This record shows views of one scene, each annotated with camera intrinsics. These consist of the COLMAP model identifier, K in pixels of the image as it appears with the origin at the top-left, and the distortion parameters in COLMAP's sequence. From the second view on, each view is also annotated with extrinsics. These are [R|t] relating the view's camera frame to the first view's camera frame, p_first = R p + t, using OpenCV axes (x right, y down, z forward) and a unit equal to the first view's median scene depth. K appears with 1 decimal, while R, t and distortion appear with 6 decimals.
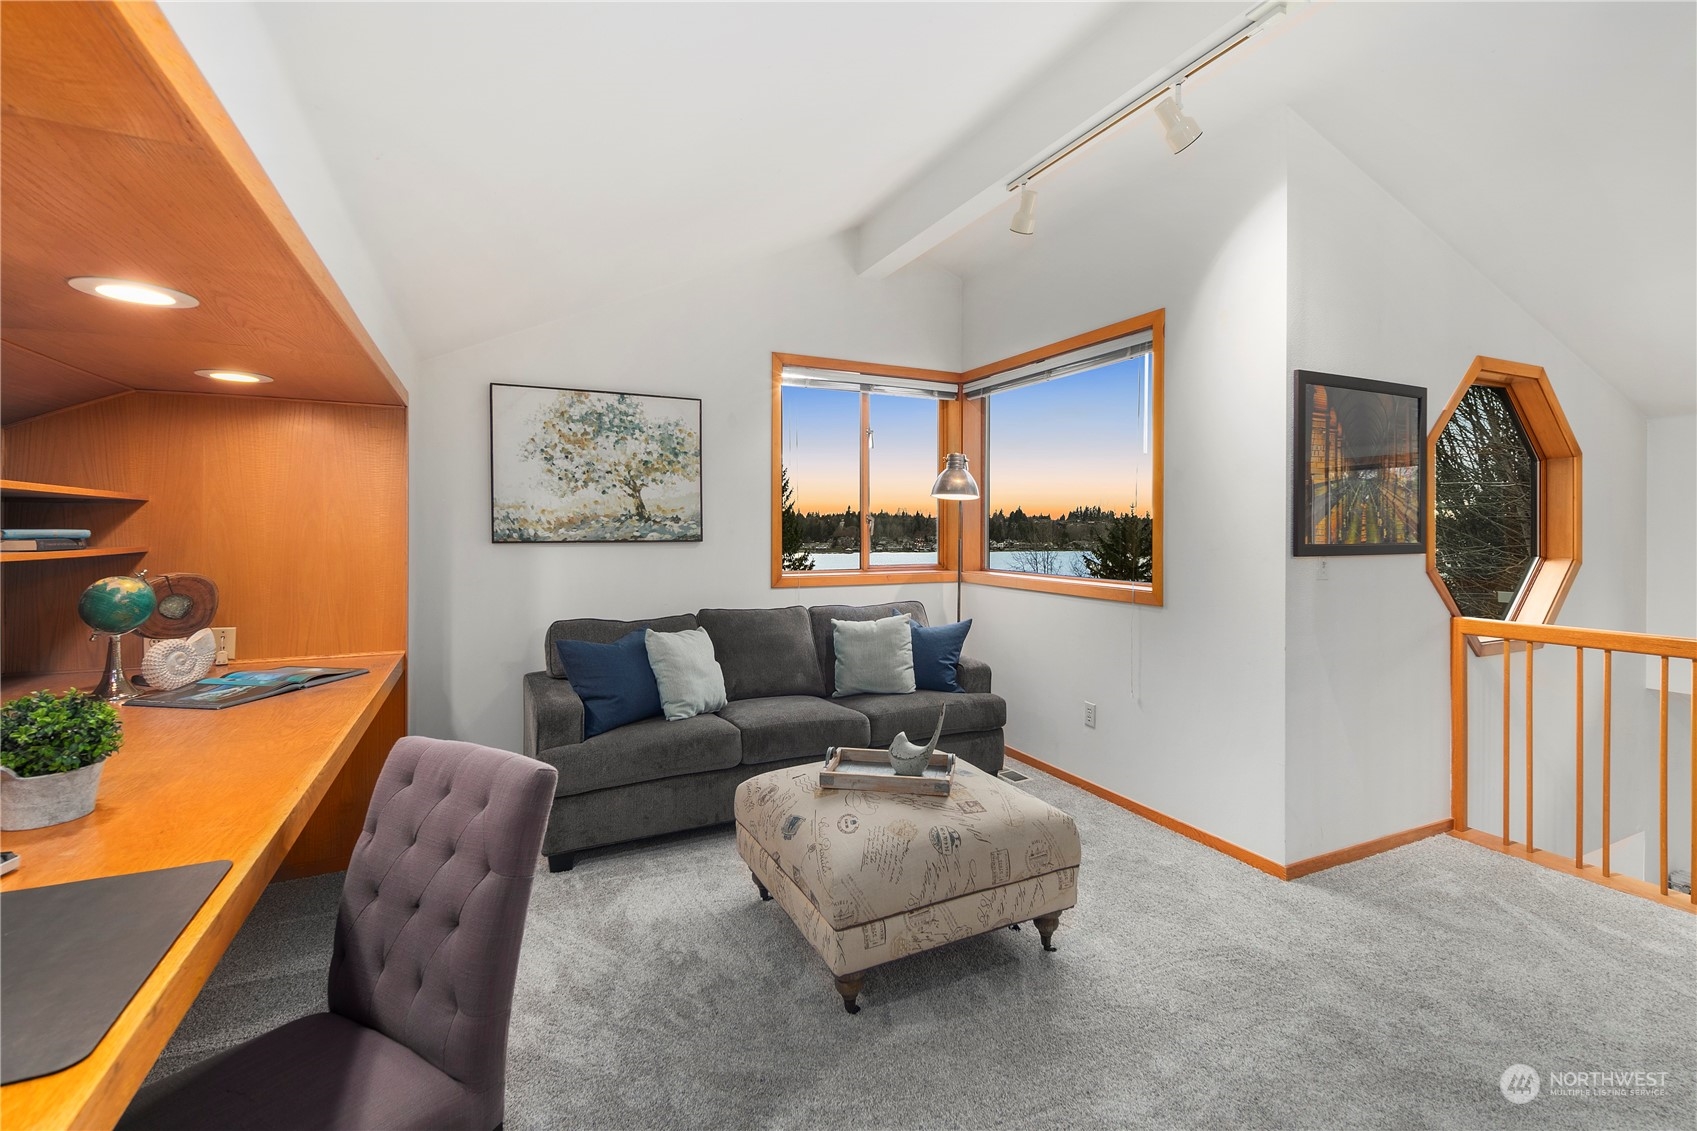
lens RADIAL K [[744.0, 0, 848.8], [0, 744.0, 531.1], [0, 0, 1]] dist [0.001568, 0.000222]
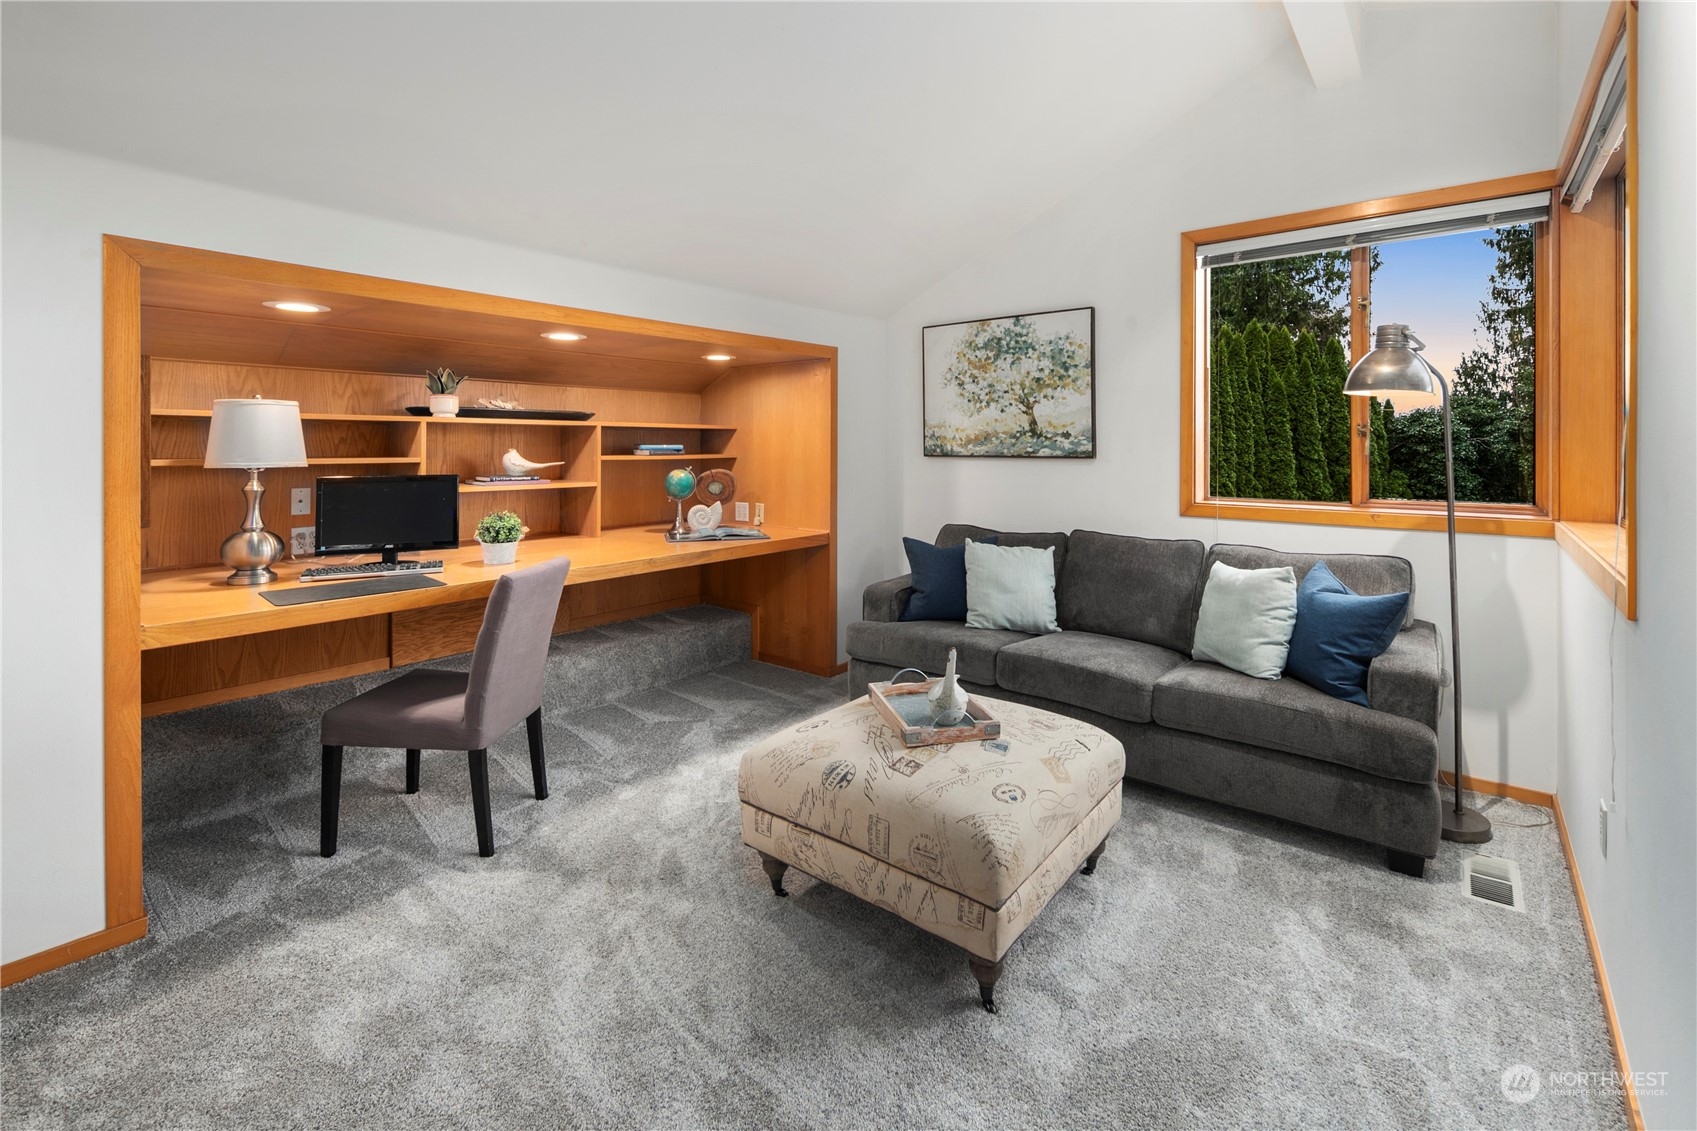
lens RADIAL K [[743.7, 0, 845.4], [0, 743.7, 442.9], [0, 0, 1]] dist [0.001944, 0.000289]
pose [[0.418190, -0.002404, -0.908357, 0.551900], [-0.002896, 0.999988, -0.003979, -0.000794], [0.908355, 0.004294, 0.418178, 0.342851]]
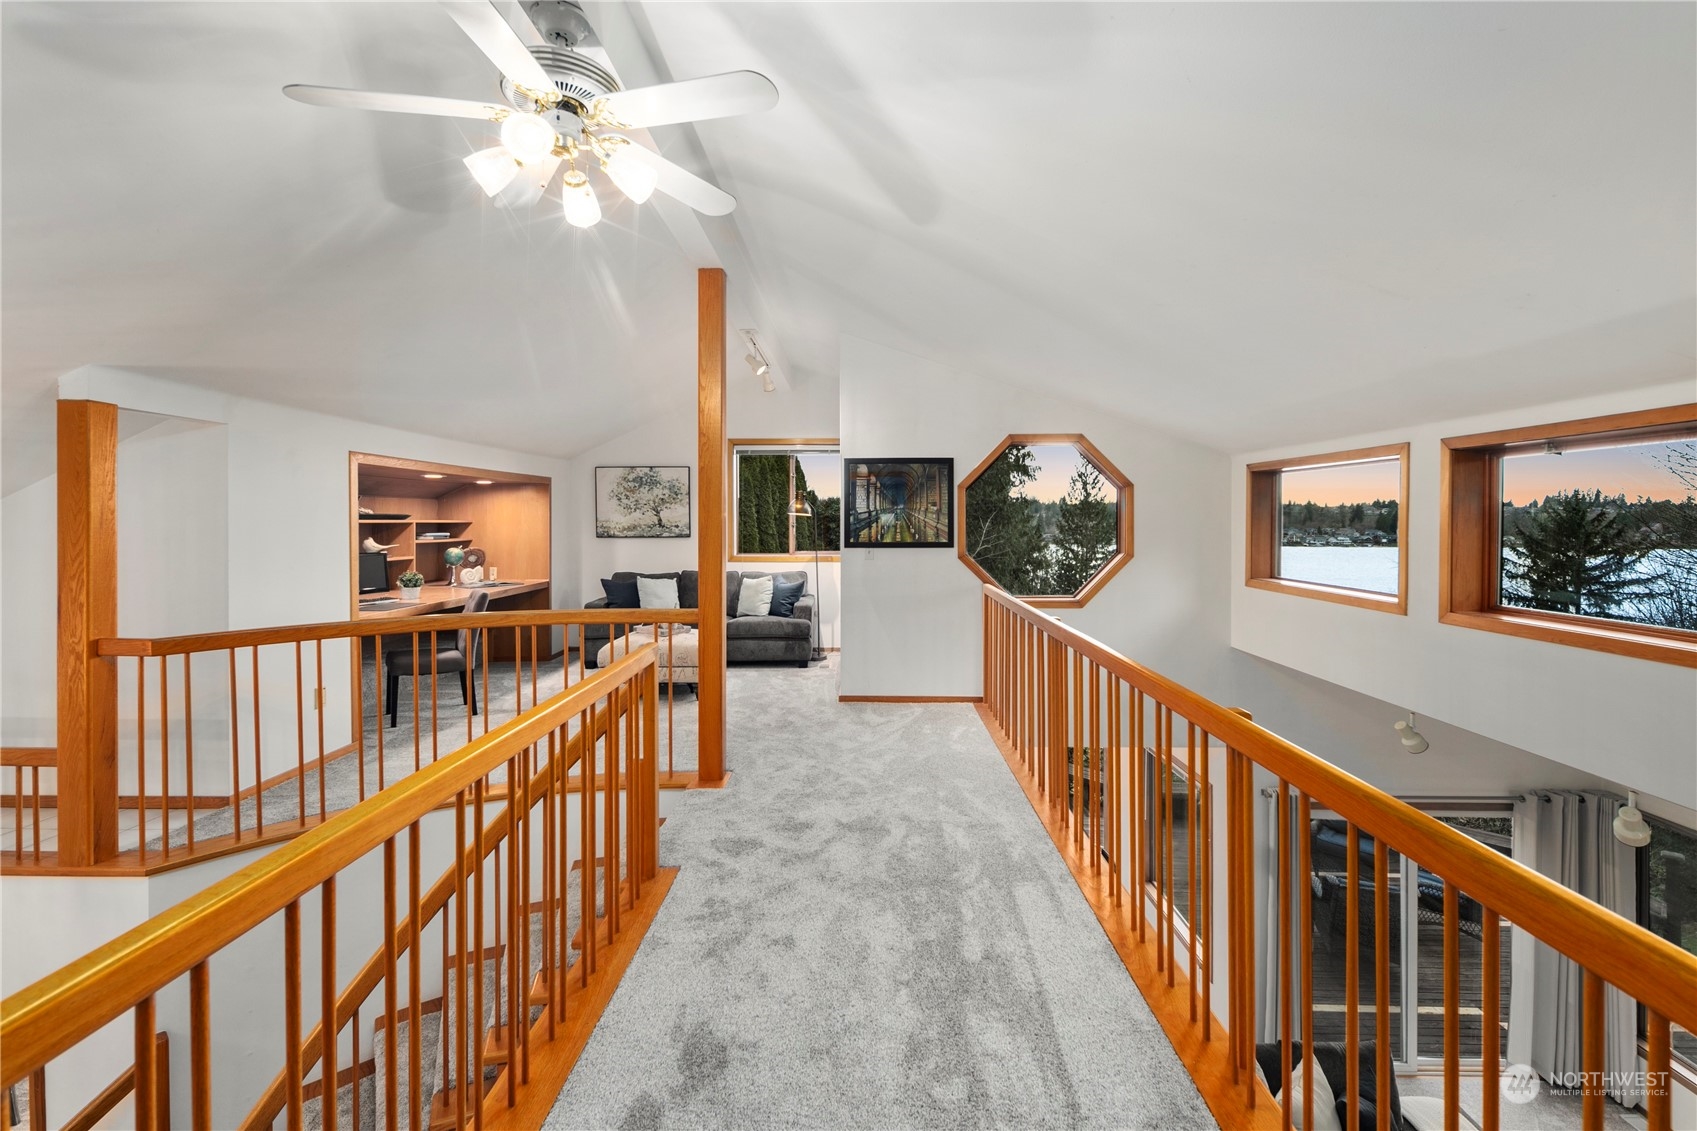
lens RADIAL K [[751.4, 0, 845.8], [0, 751.4, 522.5], [0, 0, 1]] dist [-0.000674, -0.000035]
pose [[0.890287, -0.001120, -0.455398, 1.163956], [0.001410, 0.999999, 0.000298, -0.027287], [0.455397, -0.000907, 0.890288, -0.649737]]
